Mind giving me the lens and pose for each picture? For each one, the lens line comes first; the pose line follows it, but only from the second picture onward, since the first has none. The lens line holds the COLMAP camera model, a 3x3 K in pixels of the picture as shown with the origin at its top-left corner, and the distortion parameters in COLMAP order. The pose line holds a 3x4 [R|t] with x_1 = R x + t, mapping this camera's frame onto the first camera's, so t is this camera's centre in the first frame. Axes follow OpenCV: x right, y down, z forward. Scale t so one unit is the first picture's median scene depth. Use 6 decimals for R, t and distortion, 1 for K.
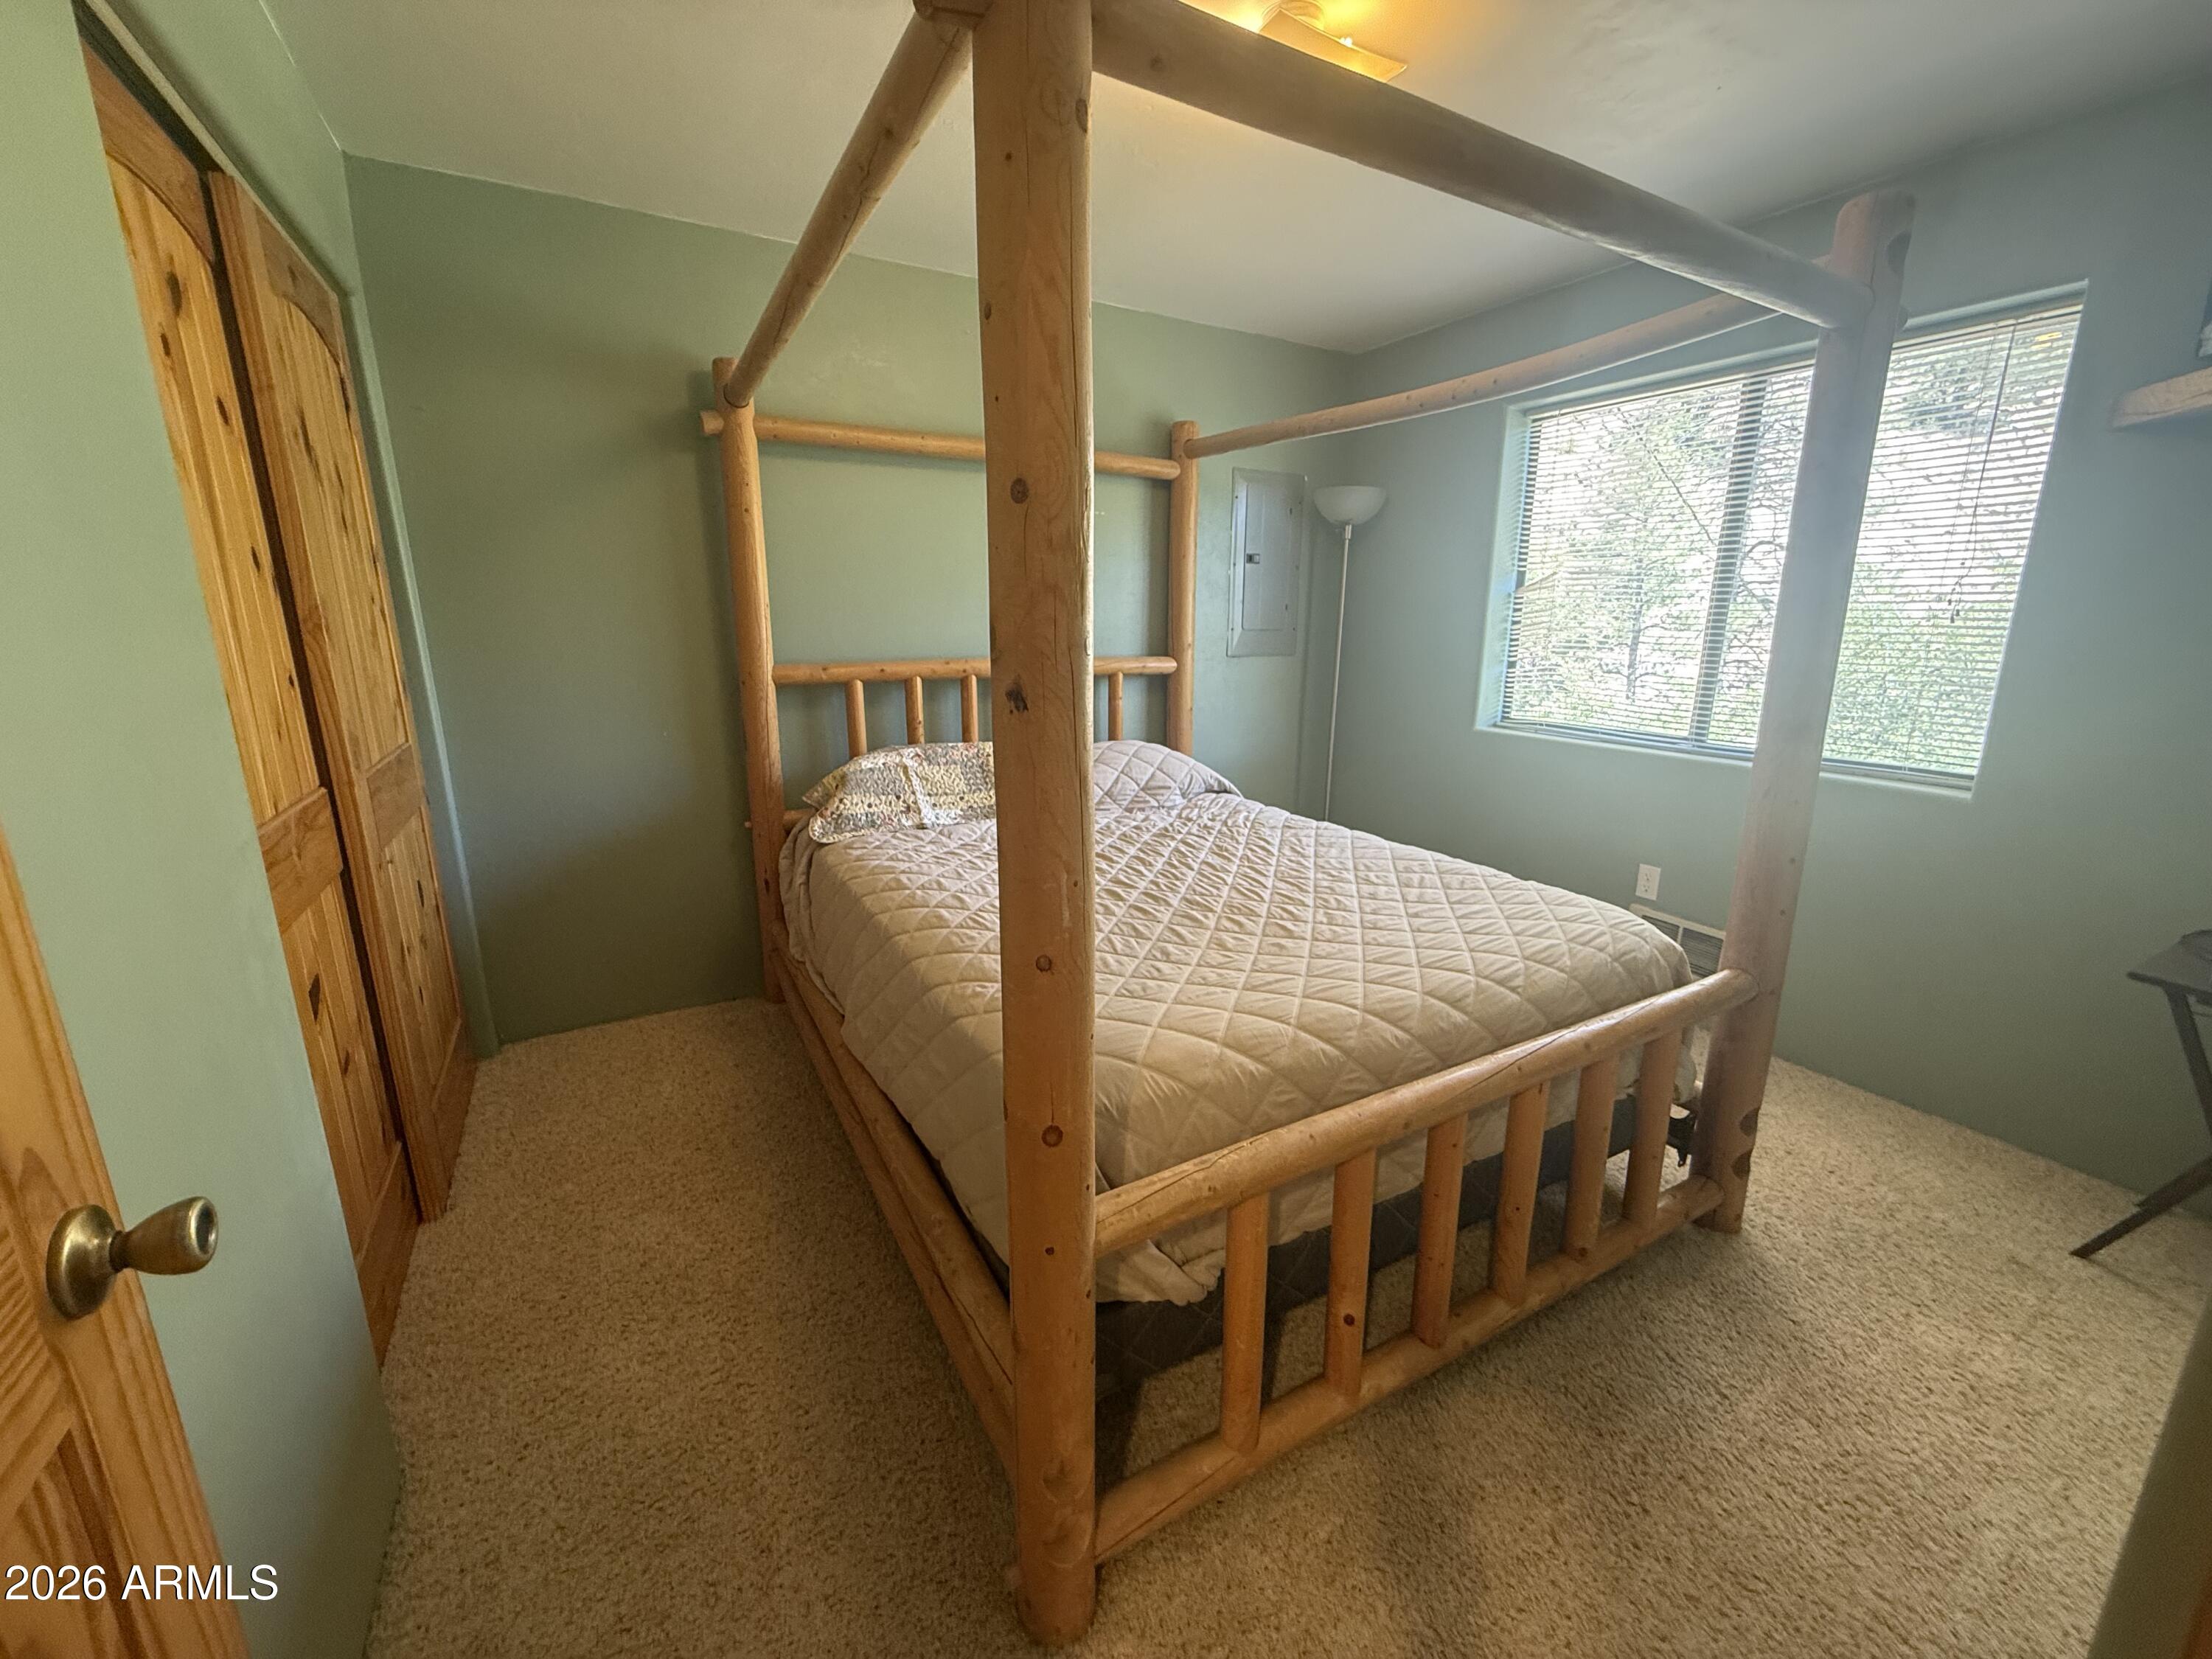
lens RADIAL K [[877.8, 0, 1104.1], [0, 877.8, 829.2], [0, 0, 1]] dist [-0.004357, 0.000960]
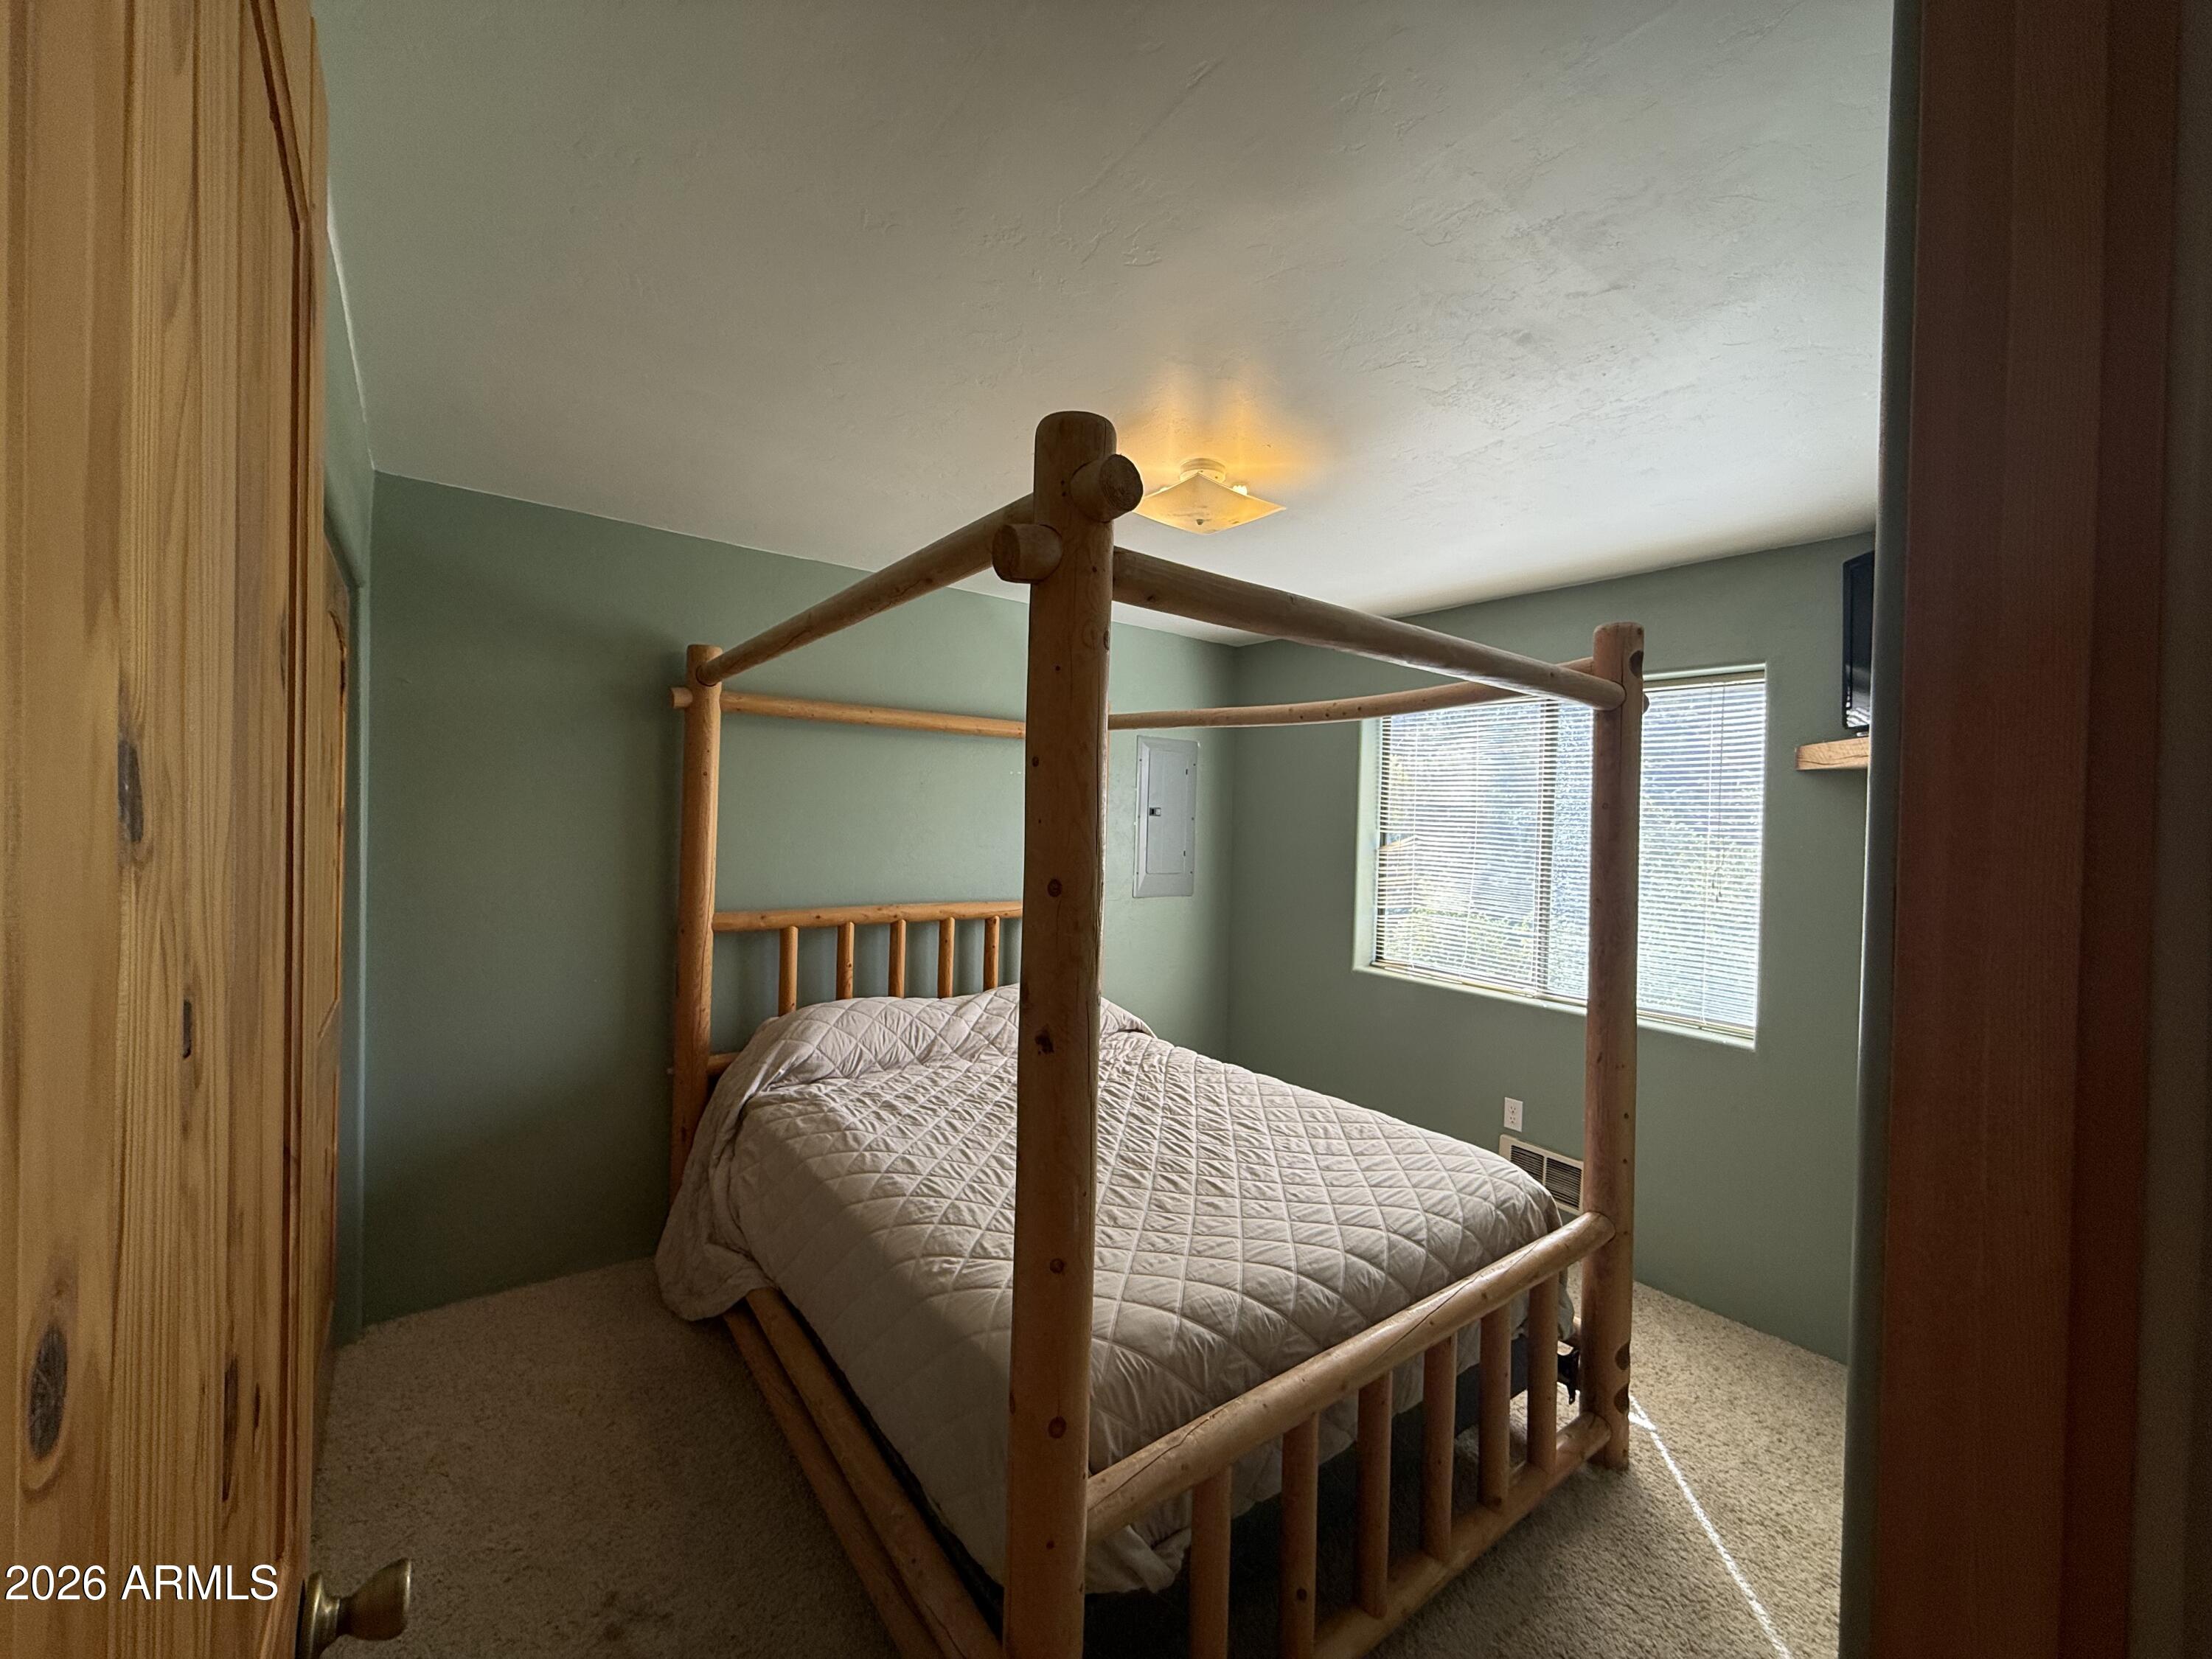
lens RADIAL K [[877.8, 0, 1105.4], [0, 877.8, 828.5], [0, 0, 1]] dist [-0.004357, 0.000960]
pose [[0.990280, 0.027520, 0.136339, -0.090117], [0.003590, 0.974847, -0.222846, -0.076929], [-0.139042, 0.221169, 0.965273, -0.137760]]
